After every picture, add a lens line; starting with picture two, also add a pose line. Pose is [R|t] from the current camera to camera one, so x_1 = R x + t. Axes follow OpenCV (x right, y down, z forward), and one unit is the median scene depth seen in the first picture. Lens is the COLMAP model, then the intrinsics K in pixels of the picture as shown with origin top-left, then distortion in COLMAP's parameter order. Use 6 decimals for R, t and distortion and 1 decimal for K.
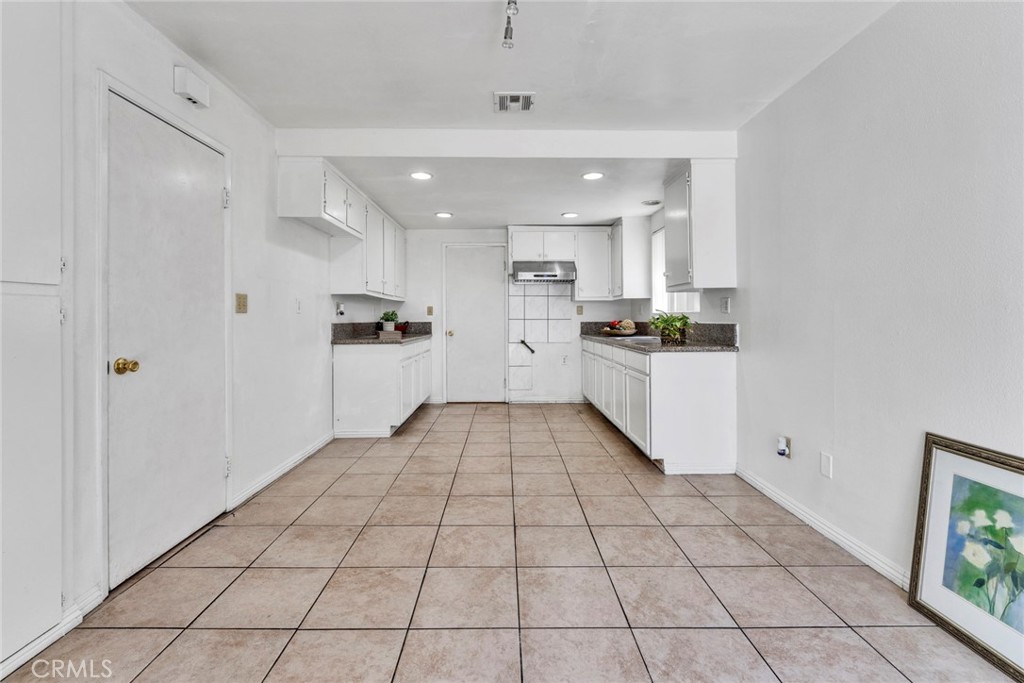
lens RADIAL K [[459.6, 0, 508.7], [0, 459.6, 316.1], [0, 0, 1]] dist [0.000279, -0.000843]
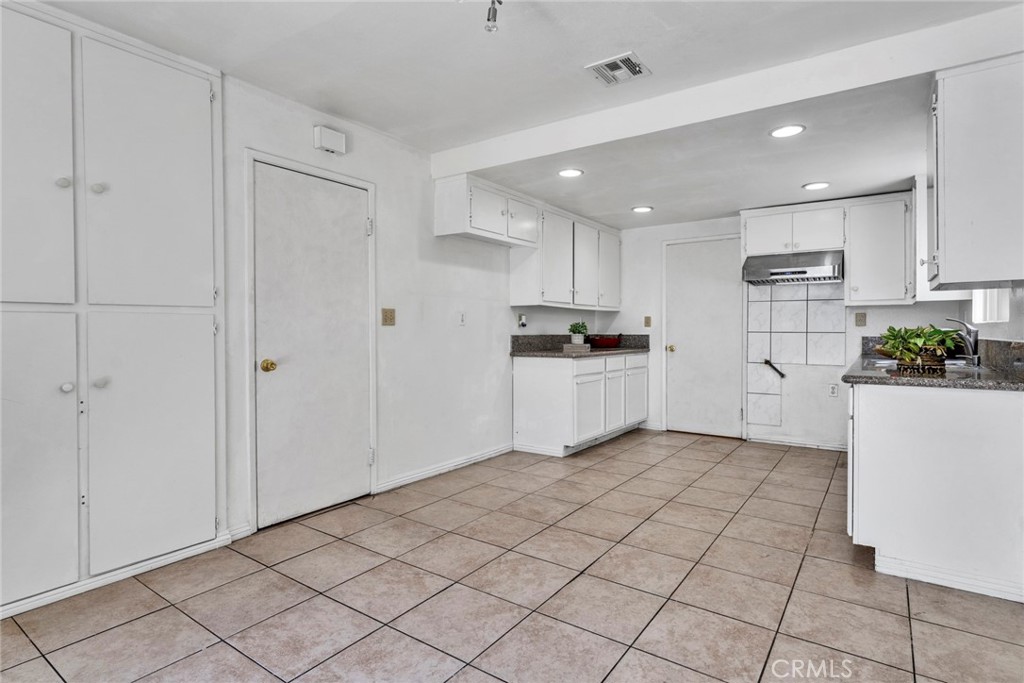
lens RADIAL K [[523.7, 0, 512.0], [0, 523.7, 338.1], [0, 0, 1]] dist [0.002905, -0.001481]
pose [[0.811697, 0.012803, -0.583938, 0.392237], [-0.000577, 0.999777, 0.021118, -0.002747], [0.584078, -0.016805, 0.811524, 0.110280]]
